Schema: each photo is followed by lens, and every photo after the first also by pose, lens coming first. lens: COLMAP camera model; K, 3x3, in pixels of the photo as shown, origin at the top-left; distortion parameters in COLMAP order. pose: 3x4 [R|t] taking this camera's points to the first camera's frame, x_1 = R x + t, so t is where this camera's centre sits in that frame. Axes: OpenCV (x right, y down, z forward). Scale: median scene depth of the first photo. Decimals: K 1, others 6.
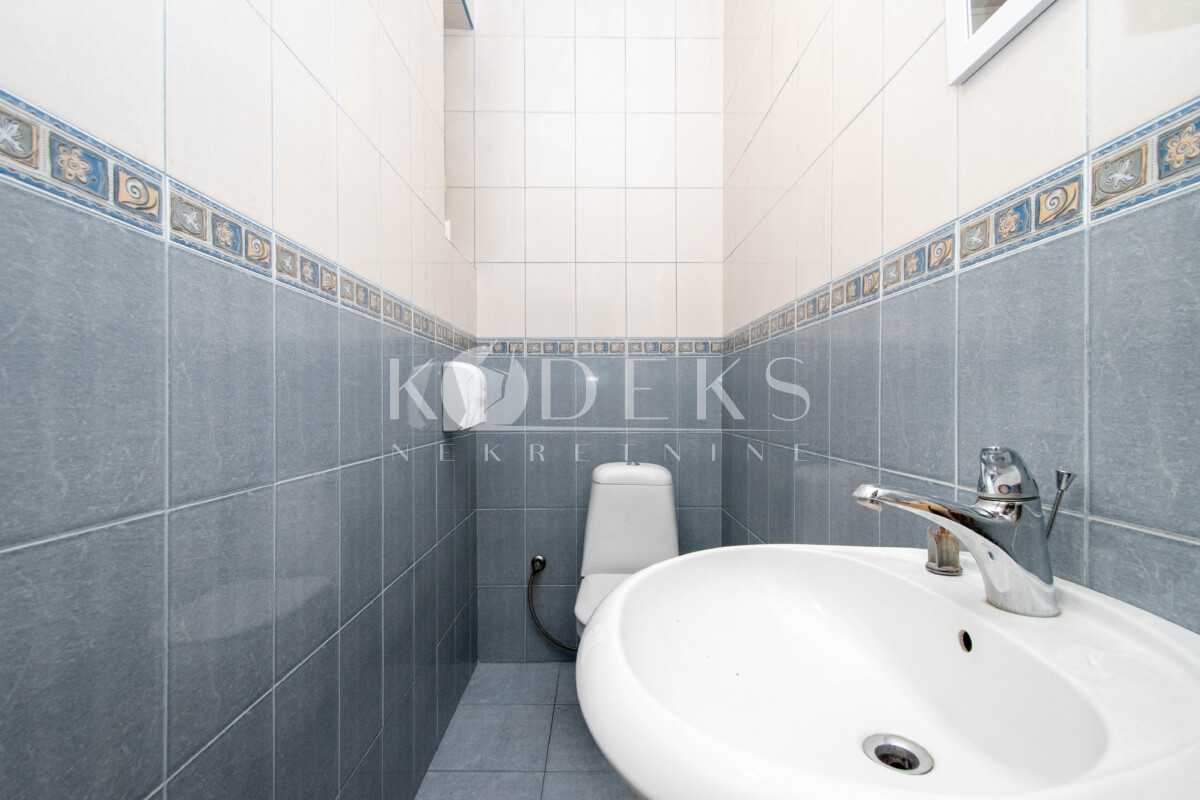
lens RADIAL K [[518.3, 0, 599.7], [0, 518.3, 399.8], [0, 0, 1]] dist [0.016958, 0.000348]
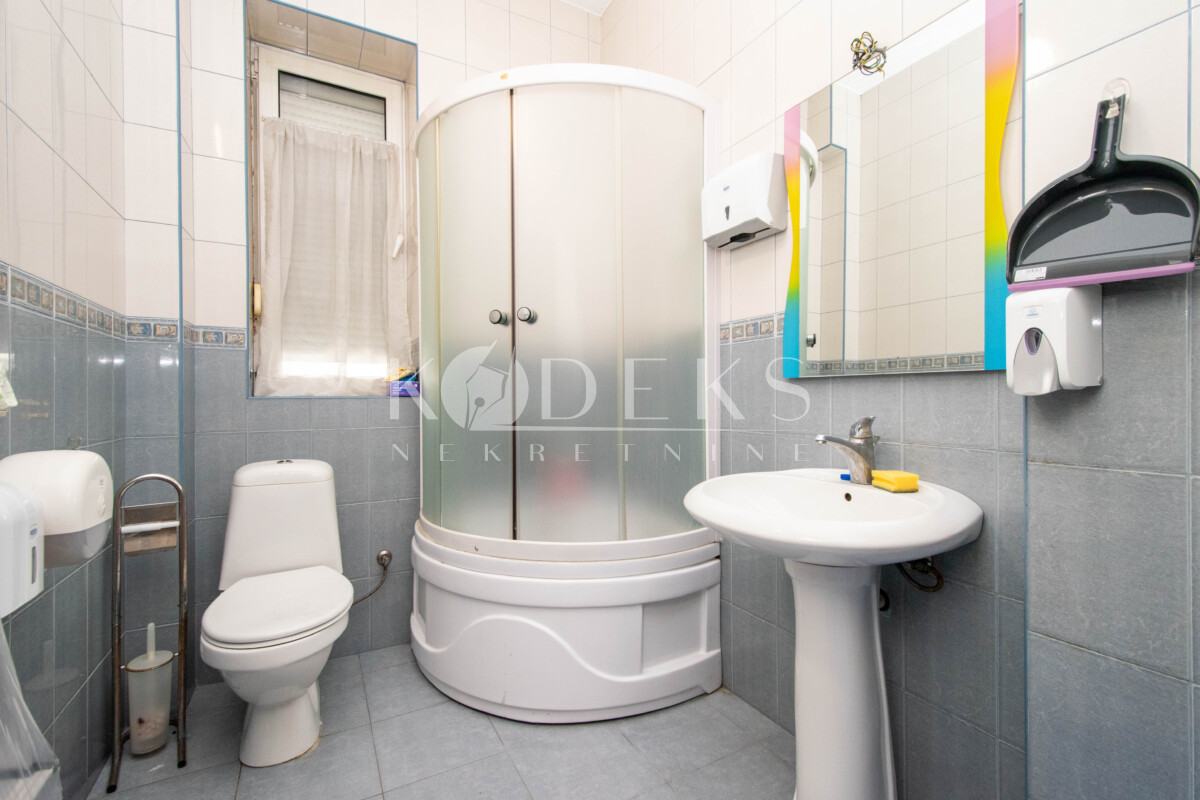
lens RADIAL K [[518.3, 0, 608.7], [0, 518.3, 387.8], [0, 0, 1]] dist [0.016958, 0.000348]
pose [[0.869331, 0.005023, 0.494205, 0.006226], [0.002536, 0.999890, -0.014624, -0.000227], [-0.494224, 0.013967, 0.869223, -0.471342]]
